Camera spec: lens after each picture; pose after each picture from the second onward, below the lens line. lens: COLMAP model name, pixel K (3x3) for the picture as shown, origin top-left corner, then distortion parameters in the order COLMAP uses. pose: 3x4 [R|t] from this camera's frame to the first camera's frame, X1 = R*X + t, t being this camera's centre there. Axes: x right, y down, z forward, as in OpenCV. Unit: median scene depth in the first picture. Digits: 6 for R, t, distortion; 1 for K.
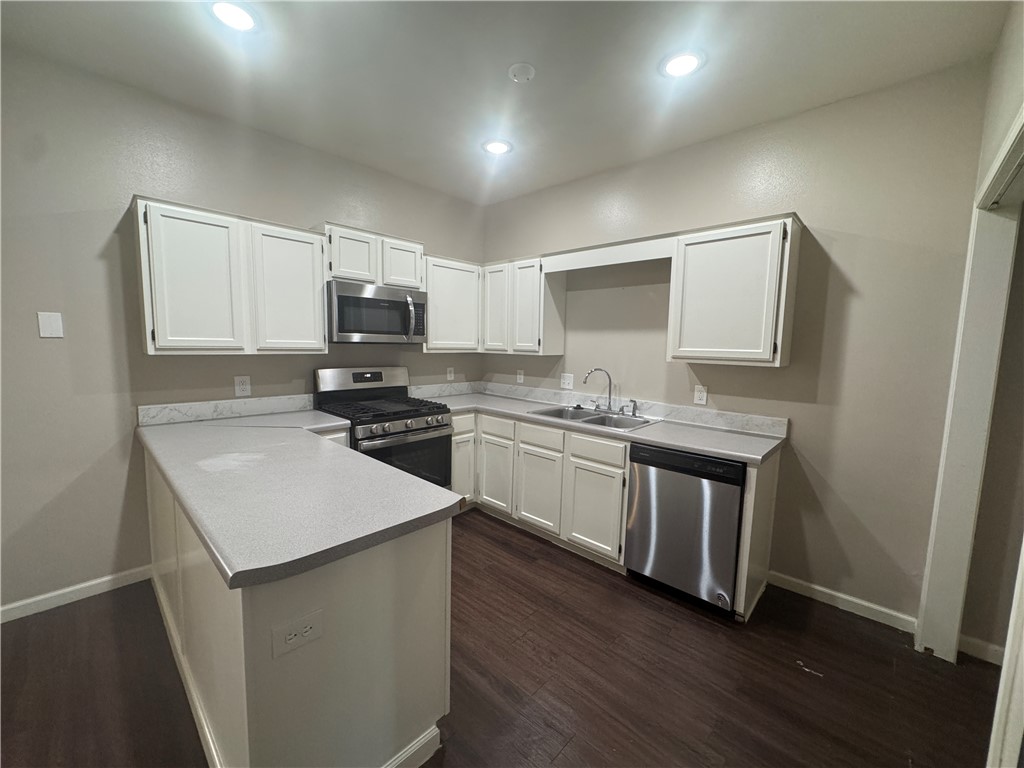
lens RADIAL K [[409.2, 0, 512.0], [0, 409.2, 386.3], [0, 0, 1]] dist [-0.000676, 0.000002]
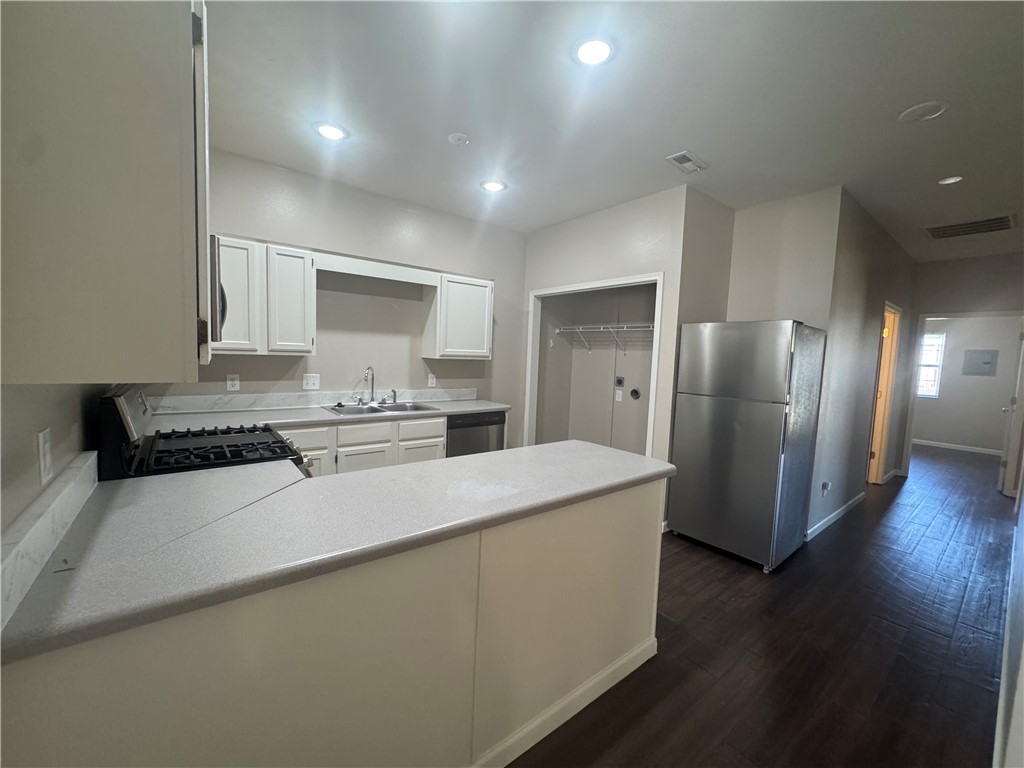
lens RADIAL K [[409.2, 0, 512.0], [0, 409.2, 382.9], [0, 0, 1]] dist [-0.000676, 0.000002]
pose [[0.149222, -0.088966, 0.984793, -0.852256], [0.072199, 0.994266, 0.078882, -0.059343], [-0.986164, 0.059330, 0.154789, 0.447039]]
